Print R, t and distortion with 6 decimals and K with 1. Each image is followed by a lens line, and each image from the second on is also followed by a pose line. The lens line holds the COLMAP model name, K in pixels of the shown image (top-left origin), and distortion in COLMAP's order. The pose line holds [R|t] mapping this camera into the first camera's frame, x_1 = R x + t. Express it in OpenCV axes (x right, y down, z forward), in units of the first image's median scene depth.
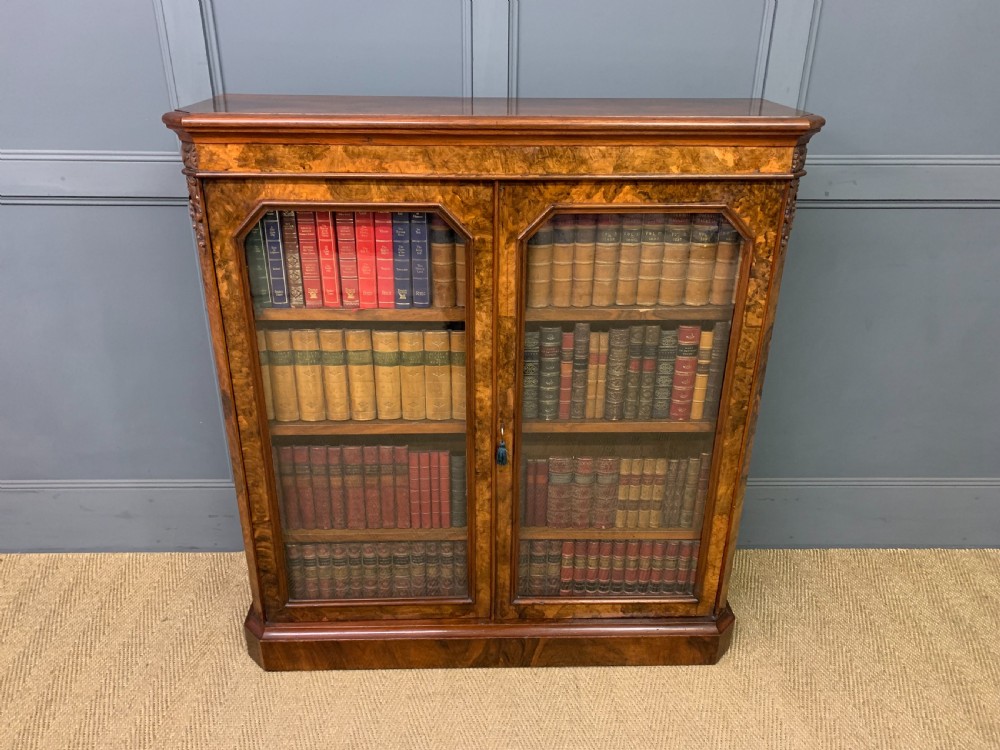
lens RADIAL K [[781.2, 0, 492.0], [0, 781.2, 364.2], [0, 0, 1]] dist [0.014822, -0.004224]
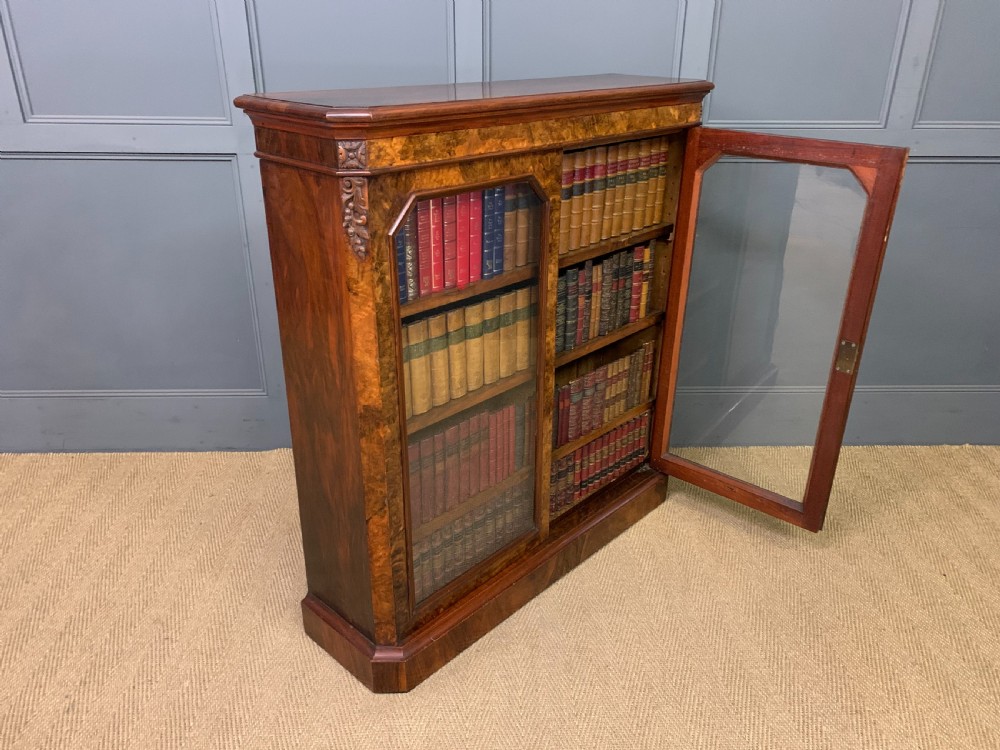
lens RADIAL K [[770.0, 0, 503.6], [0, 770.0, 373.1], [0, 0, 1]] dist [0.028426, -0.044078]
pose [[0.704822, -0.293985, 0.645599, -0.834114], [0.290504, 0.949890, 0.115397, -0.064644], [-0.647173, 0.106215, 0.754908, 0.190742]]
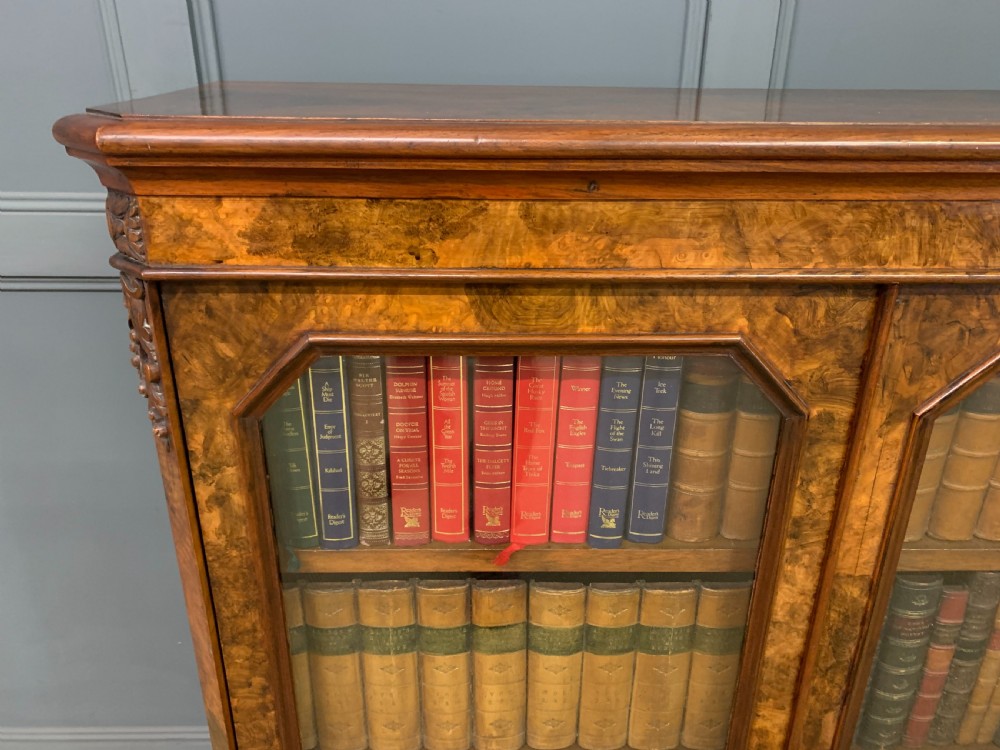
lens RADIAL K [[812.5, 0, 485.2], [0, 812.5, 374.1], [0, 0, 1]] dist [0.100683, -0.163038]
pose [[0.999961, 0.001206, -0.008746, -0.180498], [-0.001218, 0.999998, -0.001333, -0.170741], [0.008744, 0.001344, 0.999961, 0.525764]]
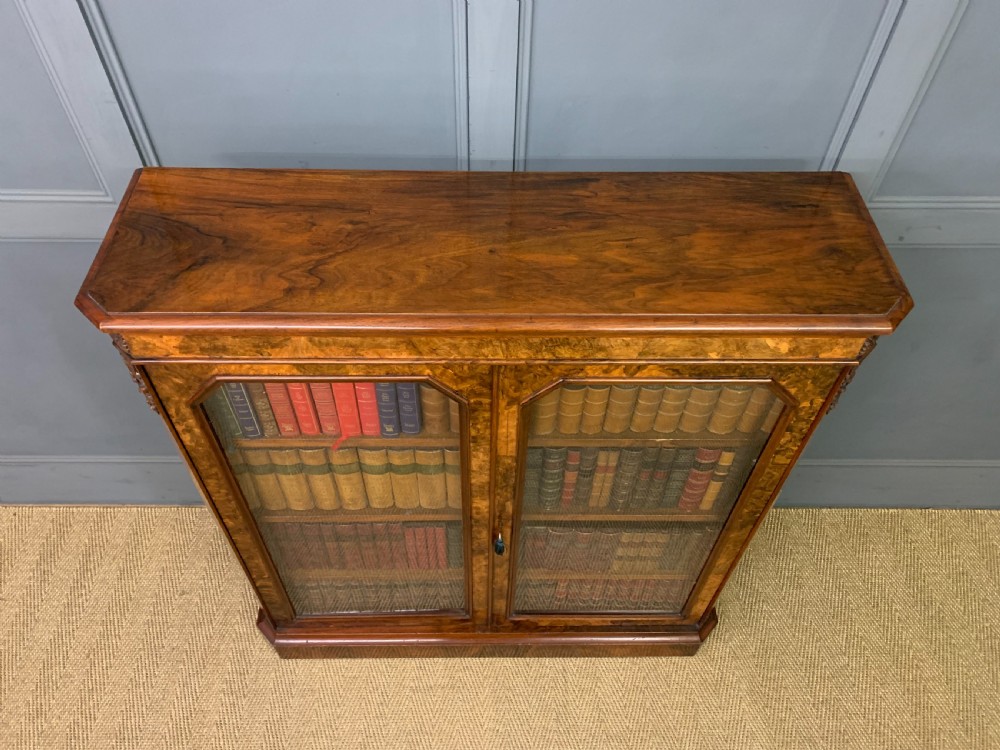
lens RADIAL K [[783.7, 0, 490.6], [0, 783.7, 373.8], [0, 0, 1]] dist [0.006437, -0.001048]
pose [[0.999866, 0.015169, -0.006124, 0.004745], [-0.010921, 0.897671, 0.440531, -0.532545], [0.012180, -0.440406, 0.897716, 0.229768]]
